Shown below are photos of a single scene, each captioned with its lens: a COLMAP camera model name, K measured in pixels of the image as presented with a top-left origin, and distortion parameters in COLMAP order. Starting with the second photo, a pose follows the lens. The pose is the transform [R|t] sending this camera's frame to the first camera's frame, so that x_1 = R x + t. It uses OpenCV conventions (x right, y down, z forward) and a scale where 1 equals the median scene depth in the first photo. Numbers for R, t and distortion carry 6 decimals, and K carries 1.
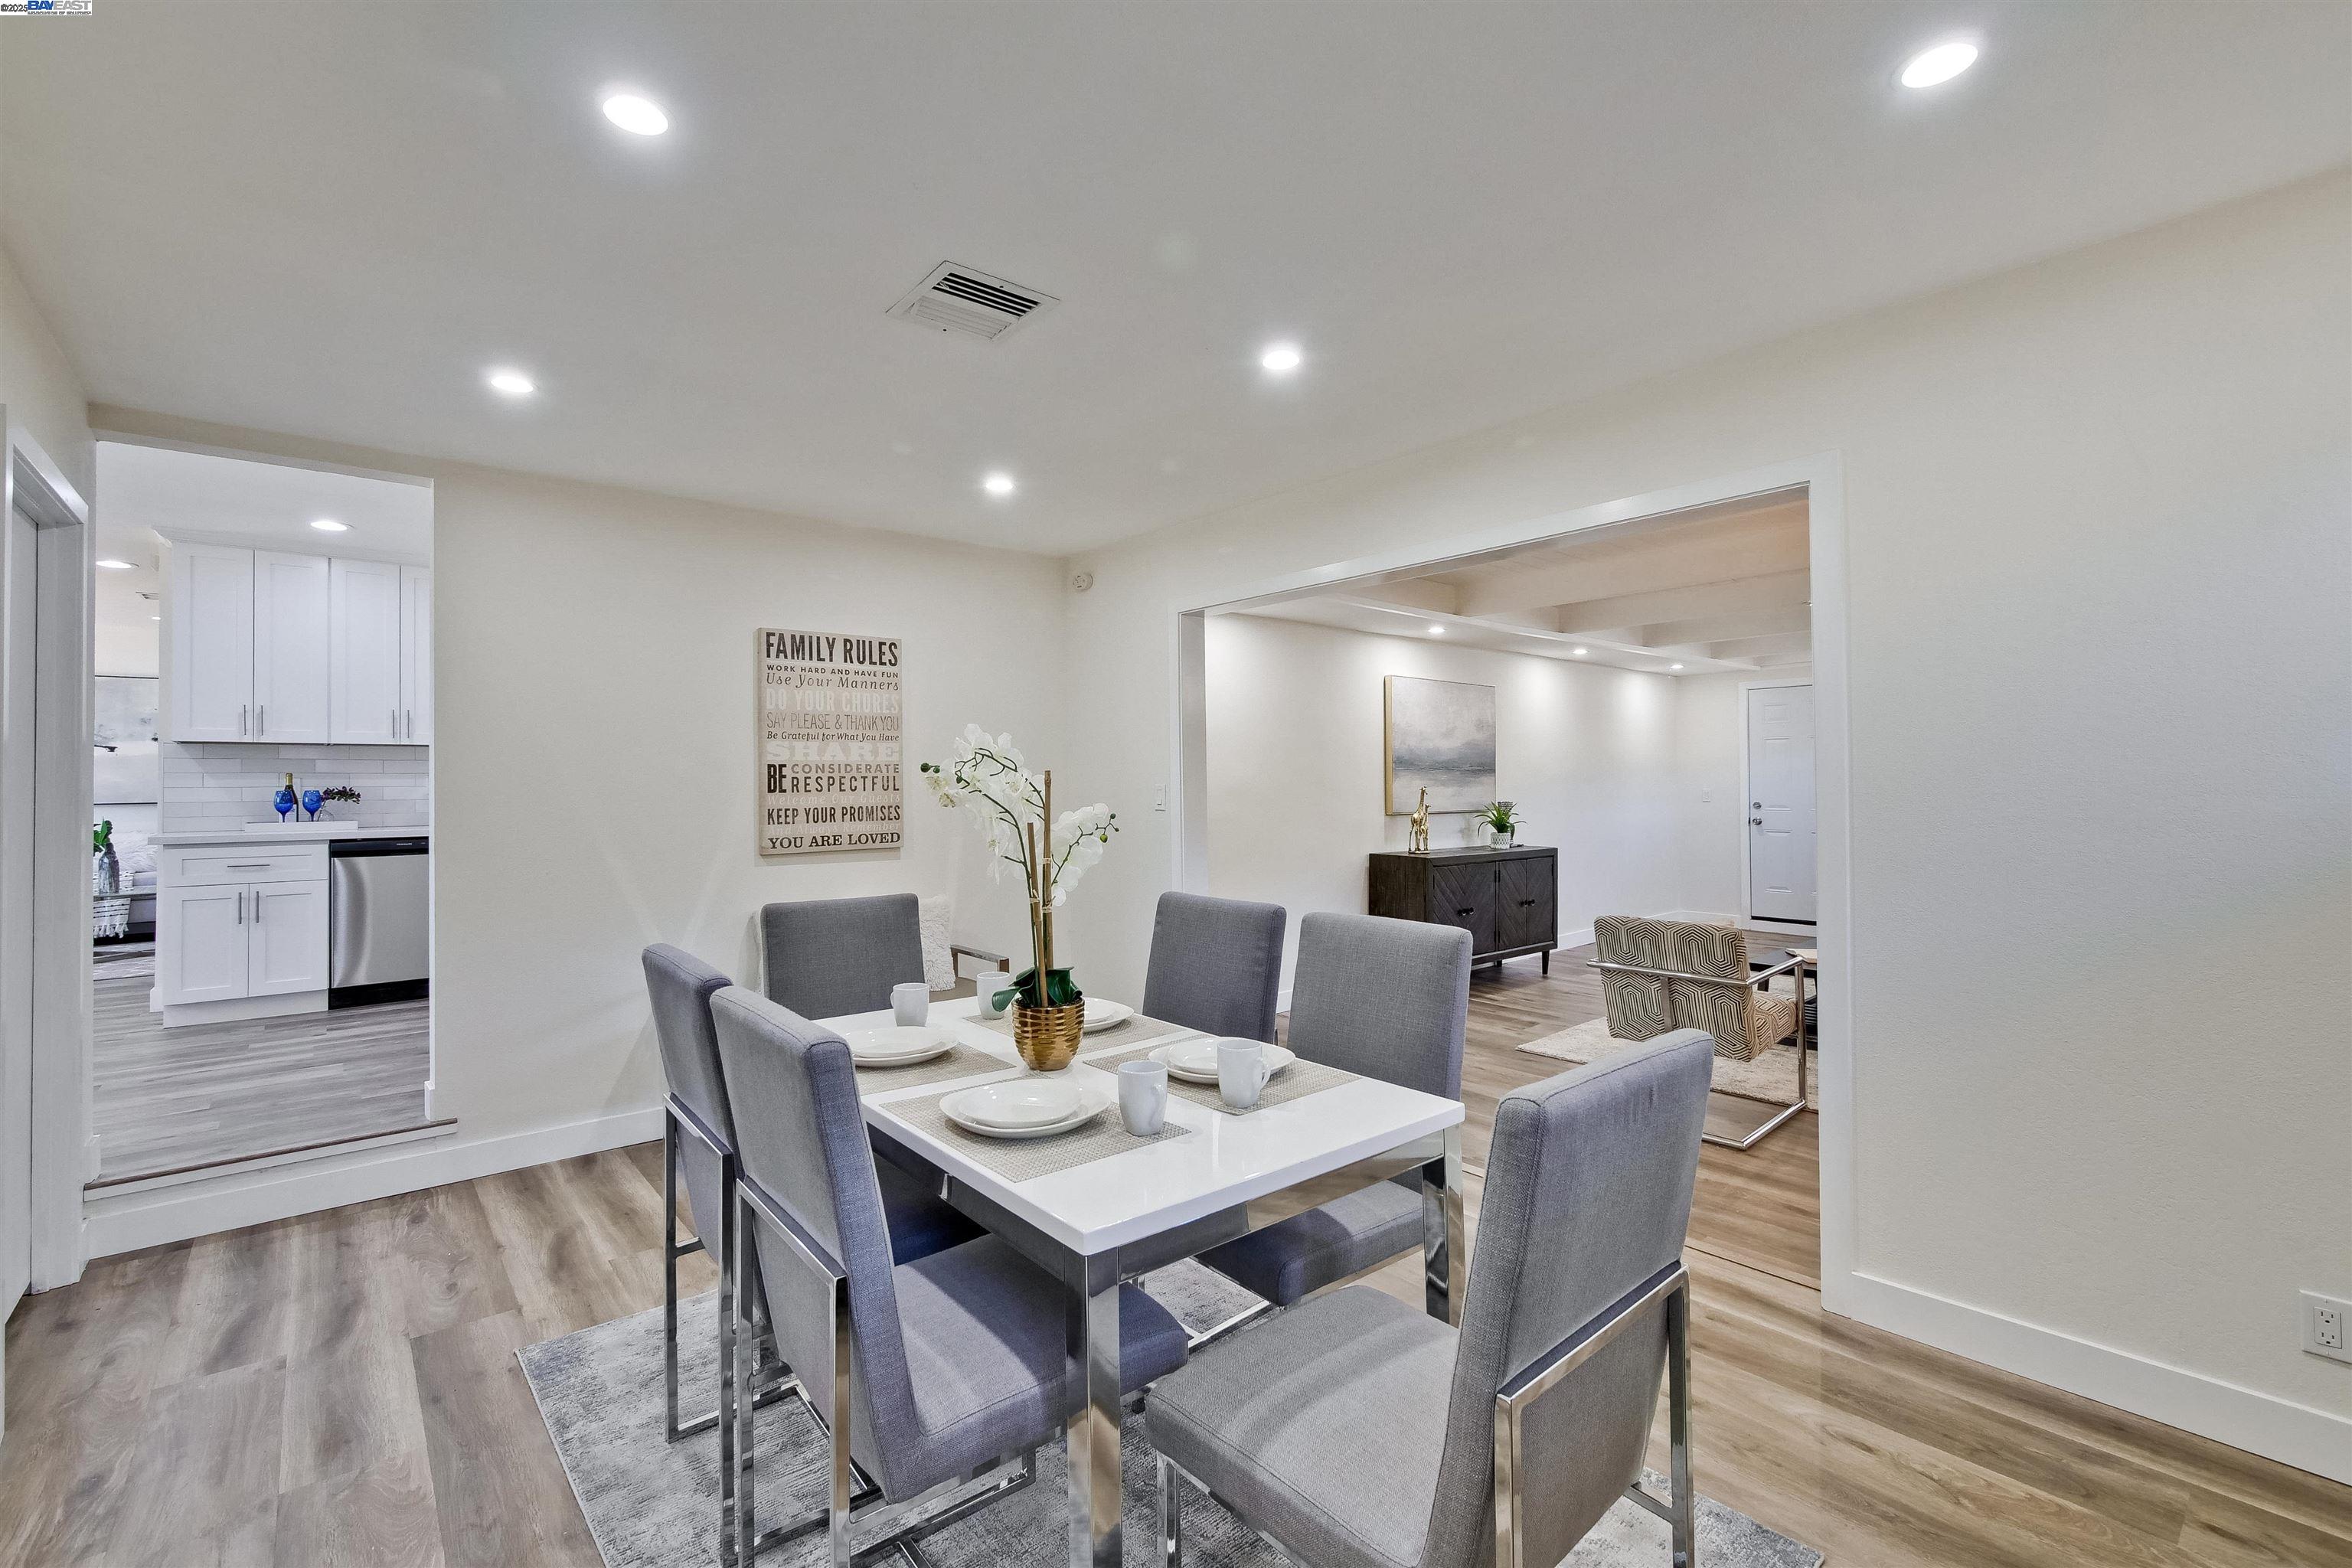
lens RADIAL K [[1006.4, 0, 1180.6], [0, 1006.4, 777.7], [0, 0, 1]] dist [-0.008031, 0.002367]
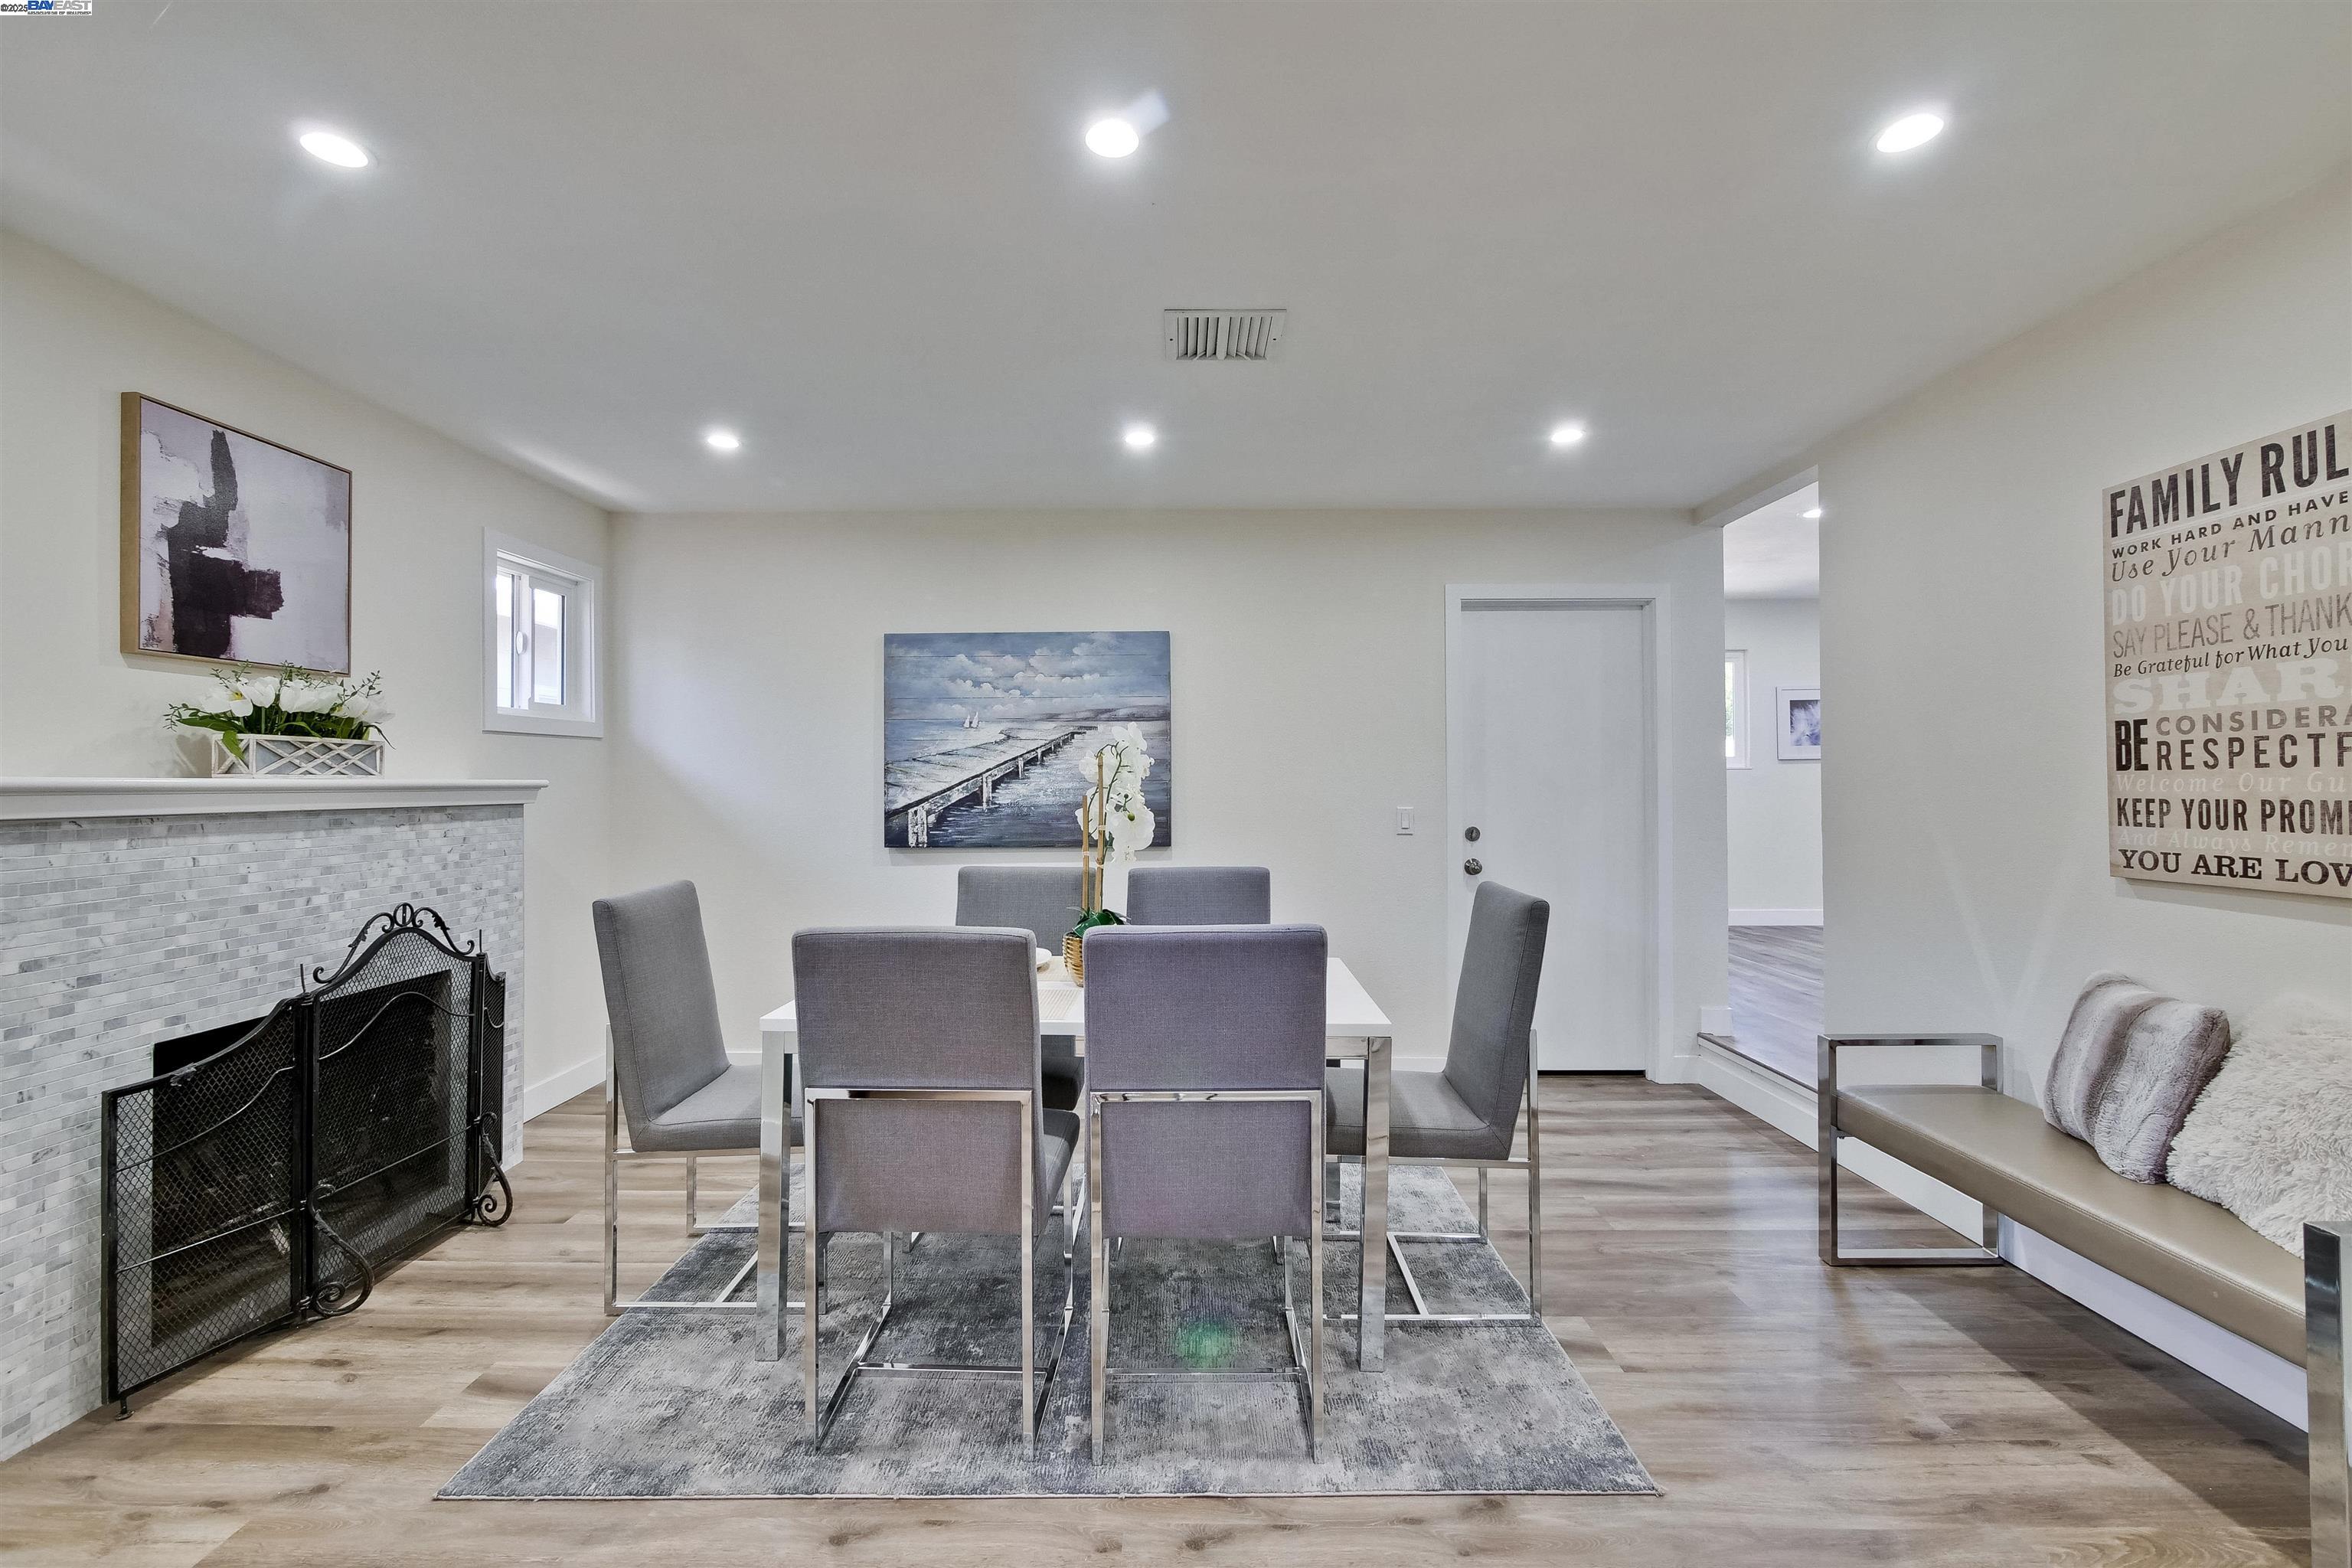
lens RADIAL K [[1006.4, 0, 1179.6], [0, 1006.4, 776.8], [0, 0, 1]] dist [-0.008031, 0.002367]
pose [[-0.652144, 0.003315, -0.758088, 0.367722], [0.008677, 0.999958, -0.003092, 0.015404], [0.758046, -0.008594, -0.652145, 0.938713]]
